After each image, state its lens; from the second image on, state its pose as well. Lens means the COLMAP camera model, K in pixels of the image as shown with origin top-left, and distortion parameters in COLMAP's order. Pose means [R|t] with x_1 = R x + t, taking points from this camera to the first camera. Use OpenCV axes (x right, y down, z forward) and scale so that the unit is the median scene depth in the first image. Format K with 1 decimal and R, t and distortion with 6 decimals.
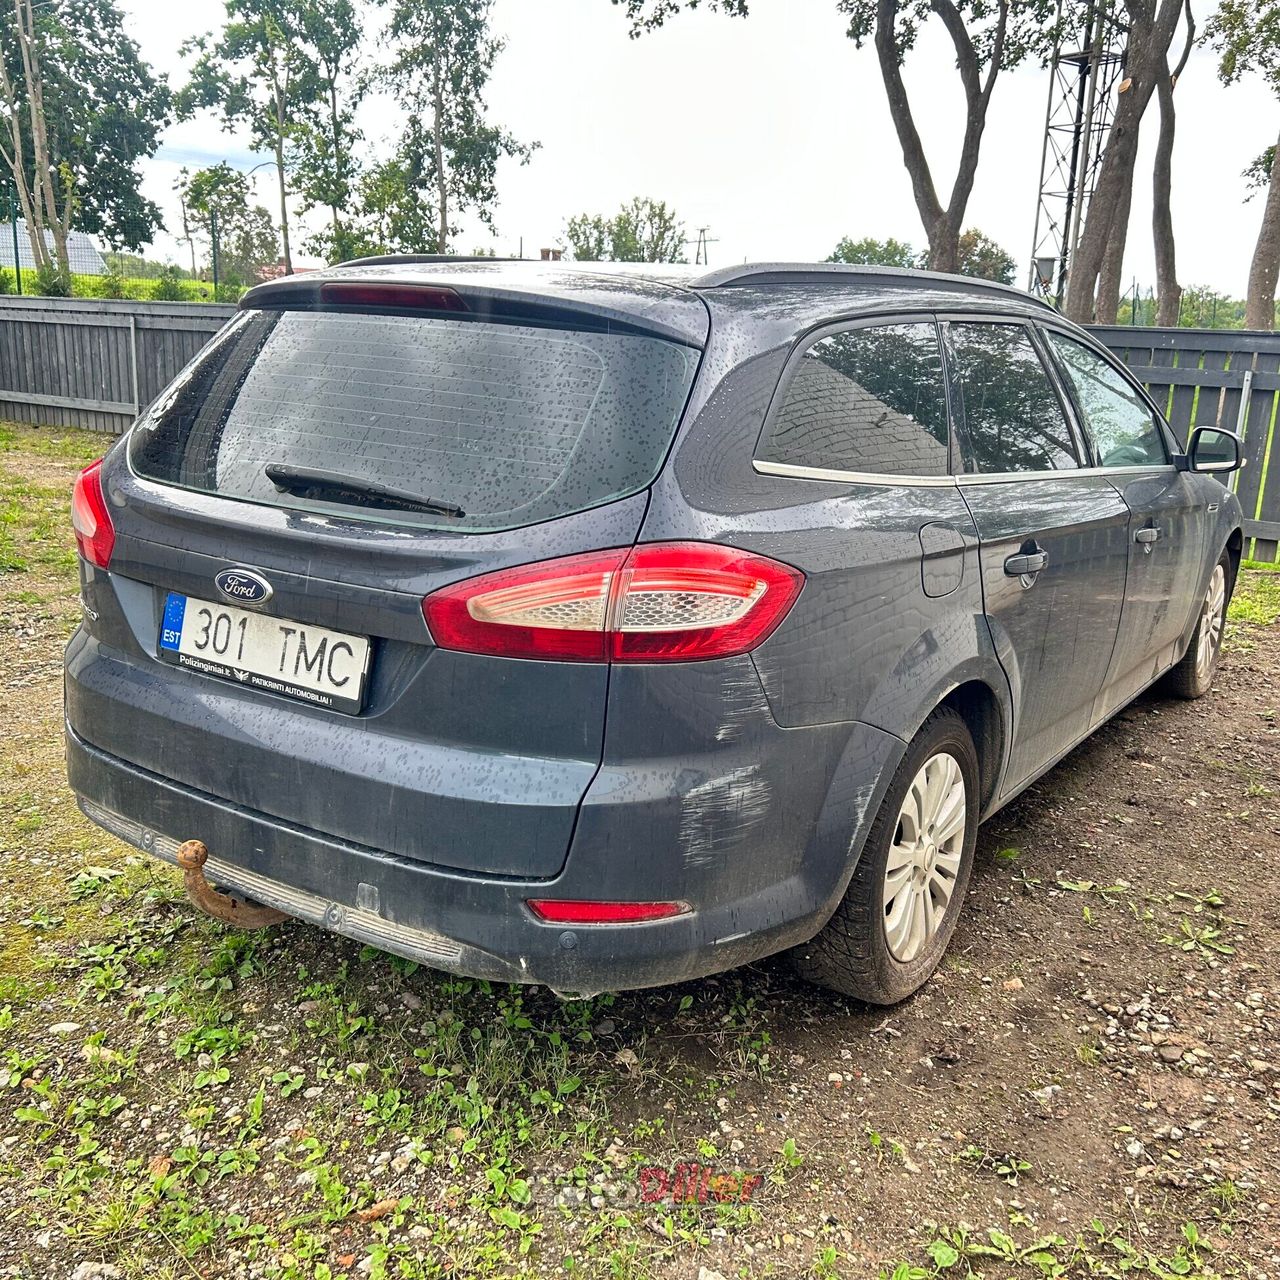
lens RADIAL K [[1280.2, 0, 632.4], [0, 1280.2, 639.0], [0, 0, 1]] dist [0.038425, -0.016375]
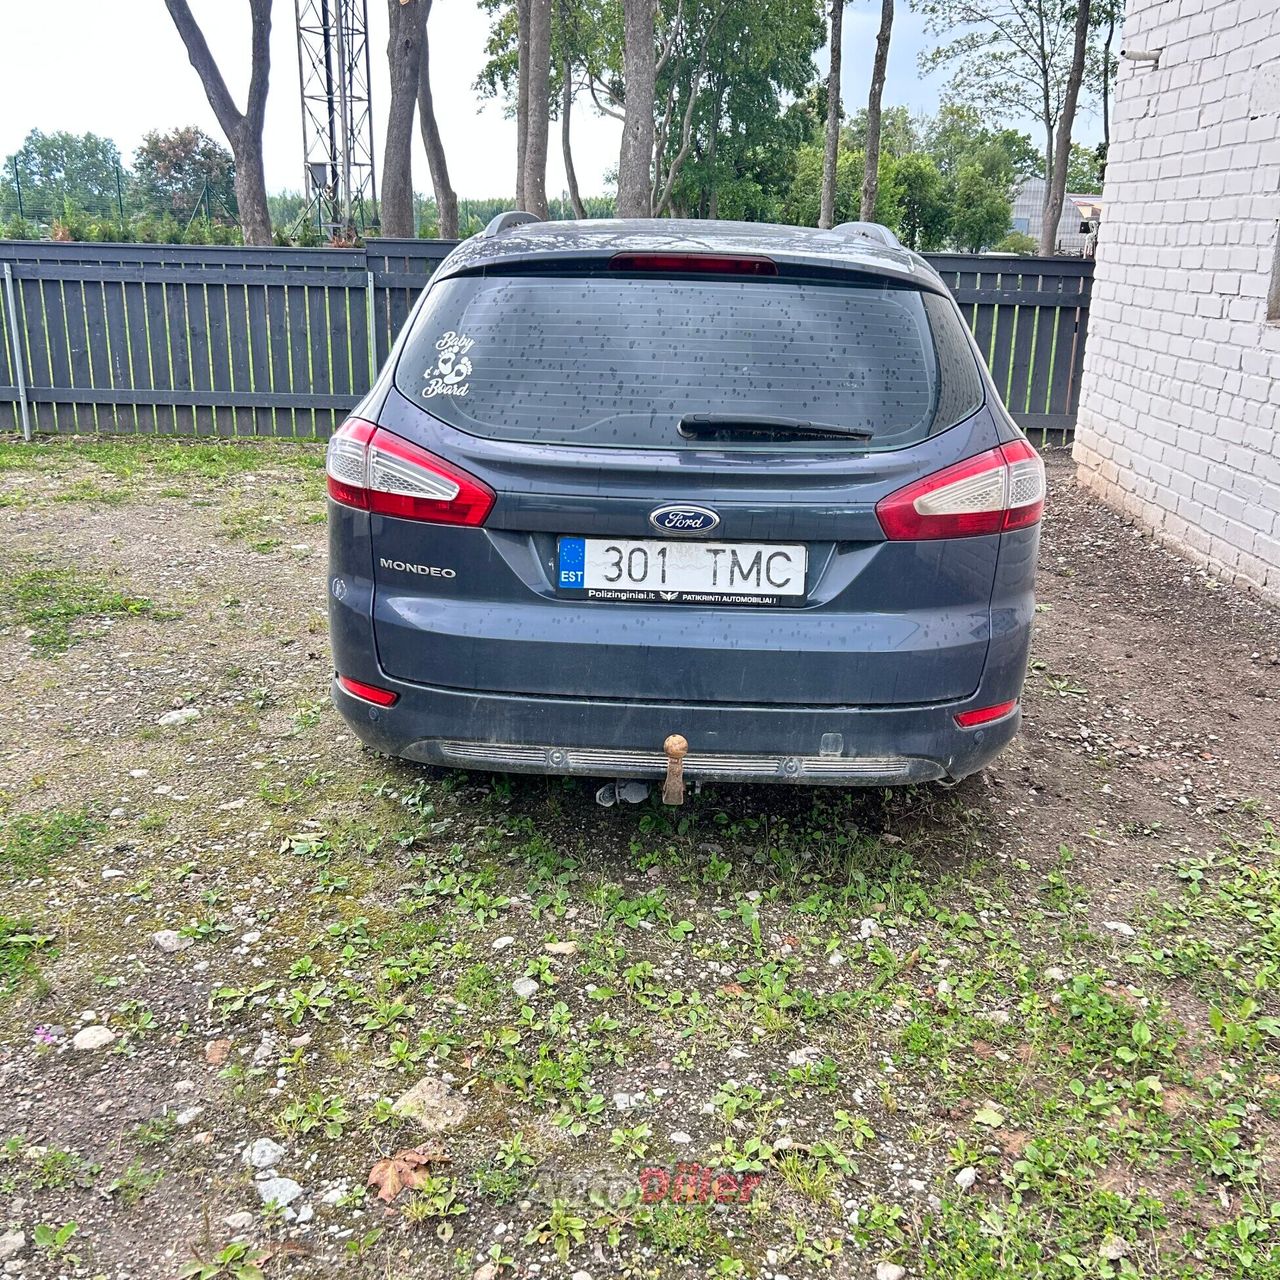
lens RADIAL K [[1280.2, 0, 632.4], [0, 1280.2, 639.0], [0, 0, 1]] dist [0.038425, -0.016375]
pose [[0.850106, -0.176547, 0.496137, -0.955972], [0.141787, 0.984072, 0.107230, -0.066345], [-0.507166, -0.020811, 0.861597, -0.009057]]
